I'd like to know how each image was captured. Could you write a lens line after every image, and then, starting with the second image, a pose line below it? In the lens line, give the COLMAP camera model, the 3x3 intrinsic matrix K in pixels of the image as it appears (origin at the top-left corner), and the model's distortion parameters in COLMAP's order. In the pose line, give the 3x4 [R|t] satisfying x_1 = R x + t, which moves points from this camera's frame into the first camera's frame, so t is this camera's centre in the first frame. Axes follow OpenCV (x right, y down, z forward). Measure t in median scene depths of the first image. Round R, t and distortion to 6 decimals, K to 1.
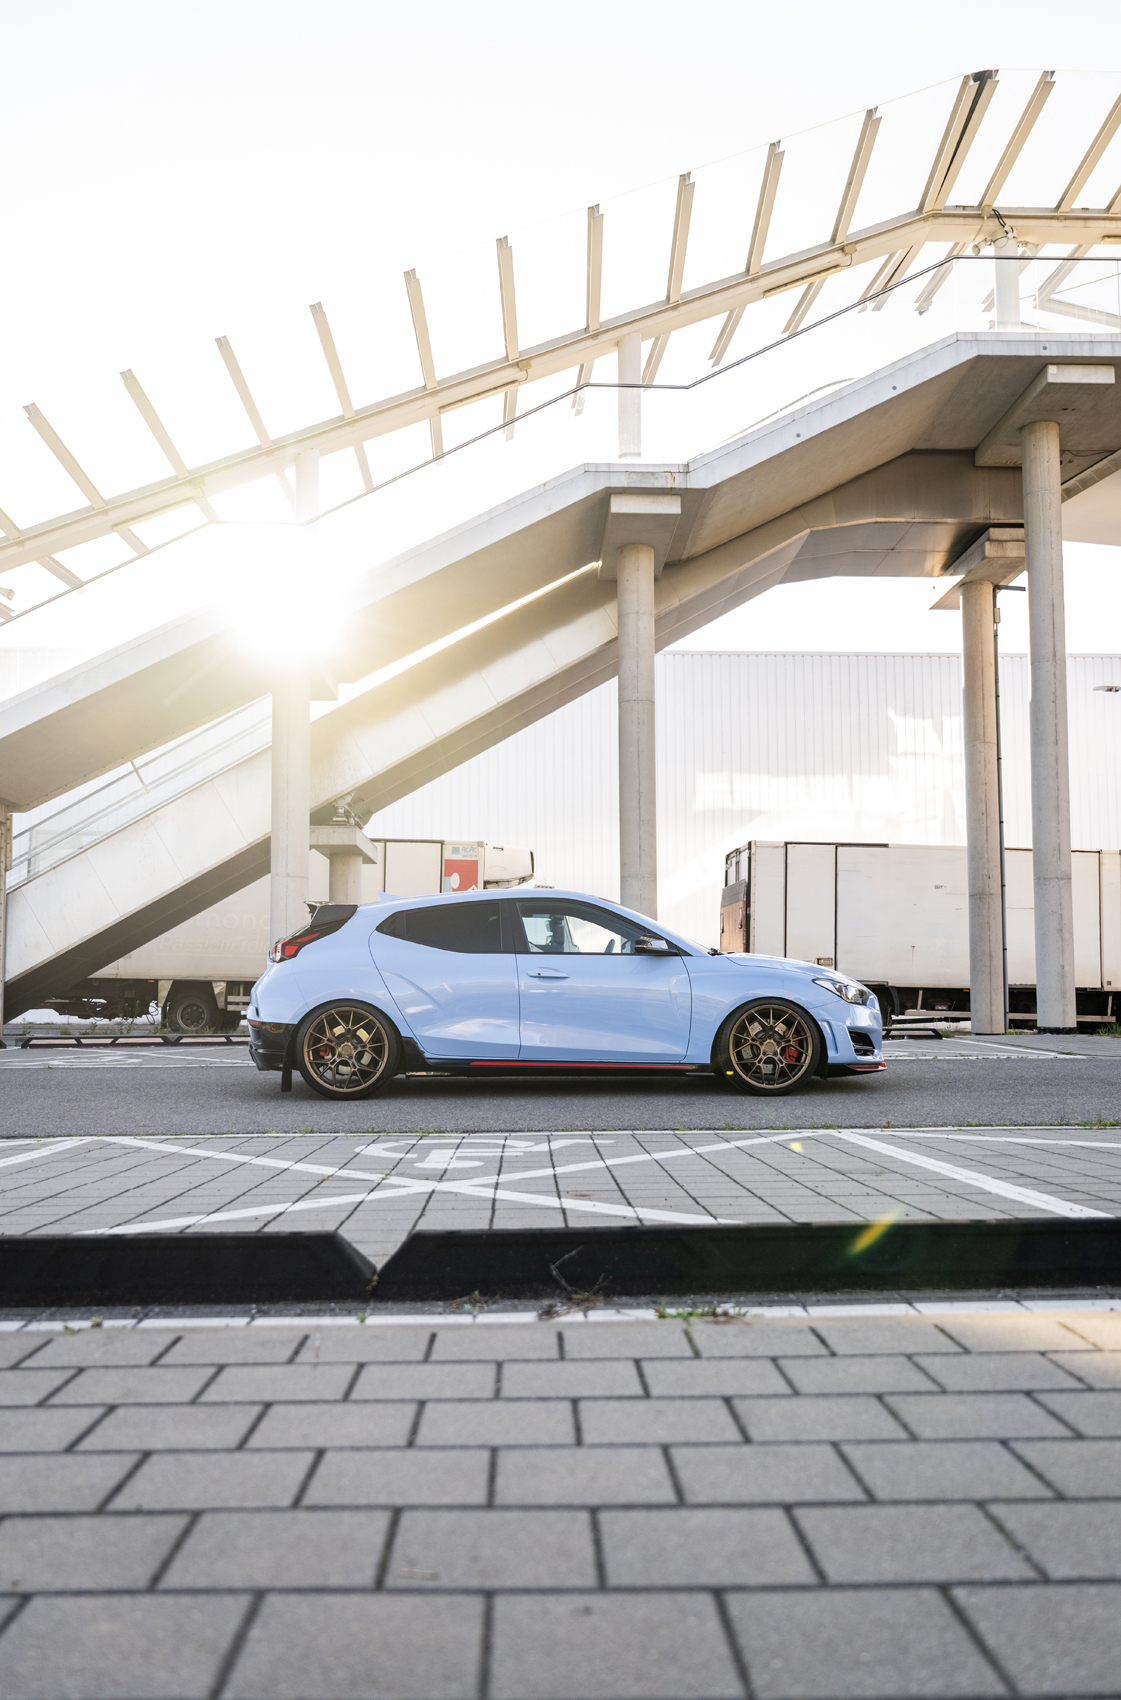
lens RADIAL K [[1297.6, 0, 572.2], [0, 1297.6, 917.1], [0, 0, 1]] dist [-0.006148, -0.005709]
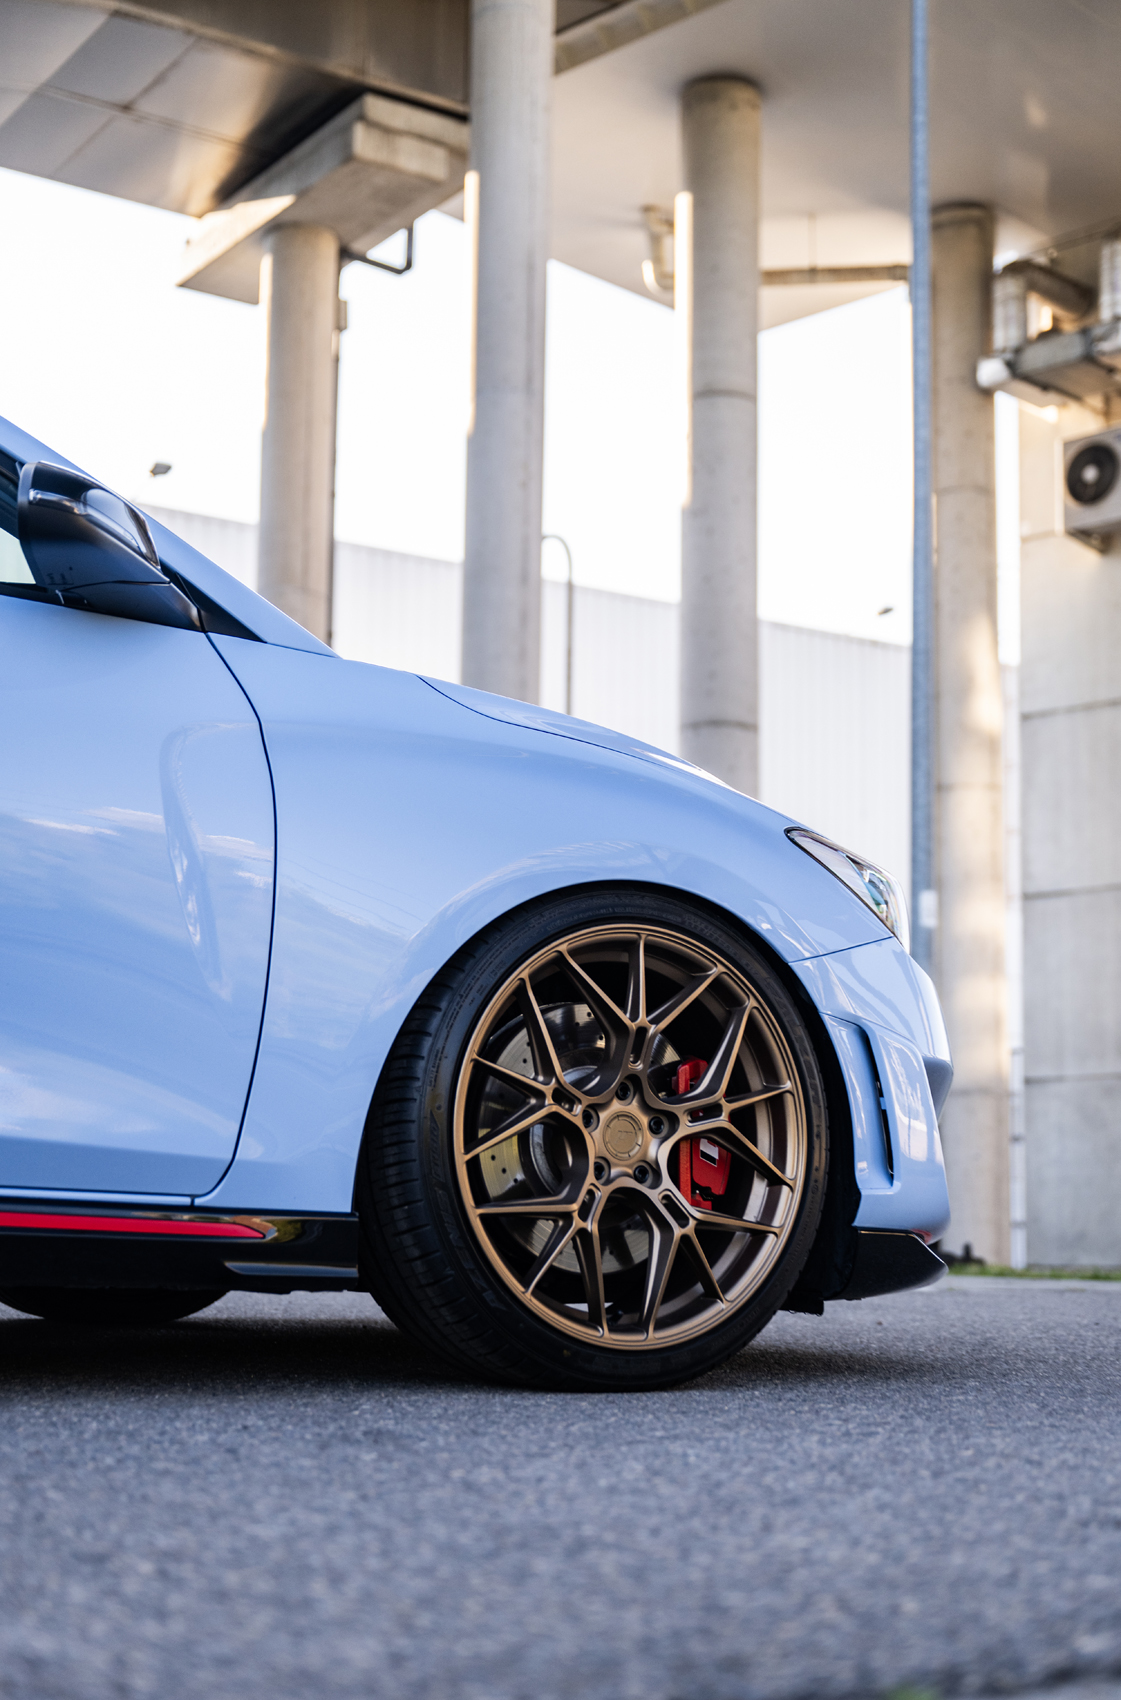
lens RADIAL K [[2509.4, 0, 592.0], [0, 2509.4, 918.6], [0, 0, 1]] dist [-0.027751, 0.000000]
pose [[0.854759, 0.083053, 0.512336, -0.019195], [-0.048505, 0.995576, -0.080466, 0.038757], [-0.516753, 0.043928, 0.855007, 0.268701]]
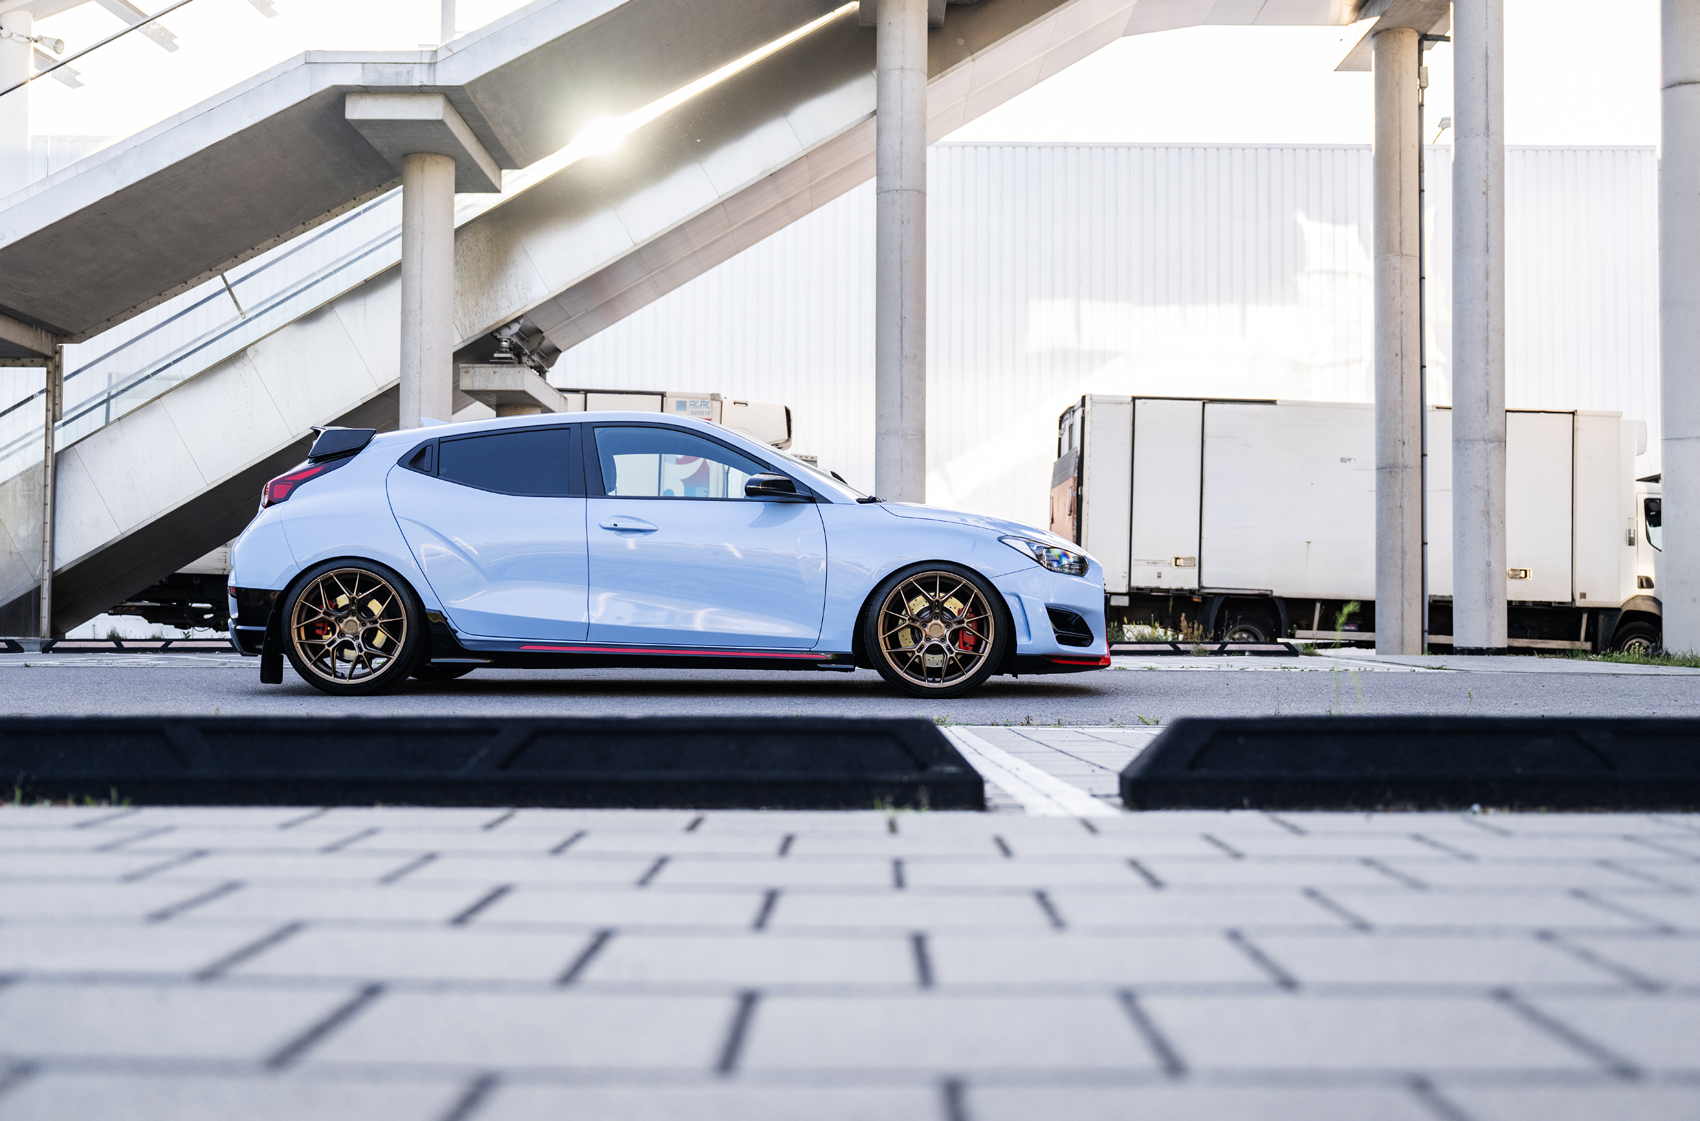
lens RADIAL K [[1761.5, 0, 841.7], [0, 1761.5, 559.5], [0, 0, 1]] dist [-0.001291, 0.000000]
pose [[0.999096, 0.010231, -0.041250, 0.055617], [-0.009295, 0.999696, 0.022824, 0.015599], [0.041471, -0.022420, 0.998888, 0.010626]]
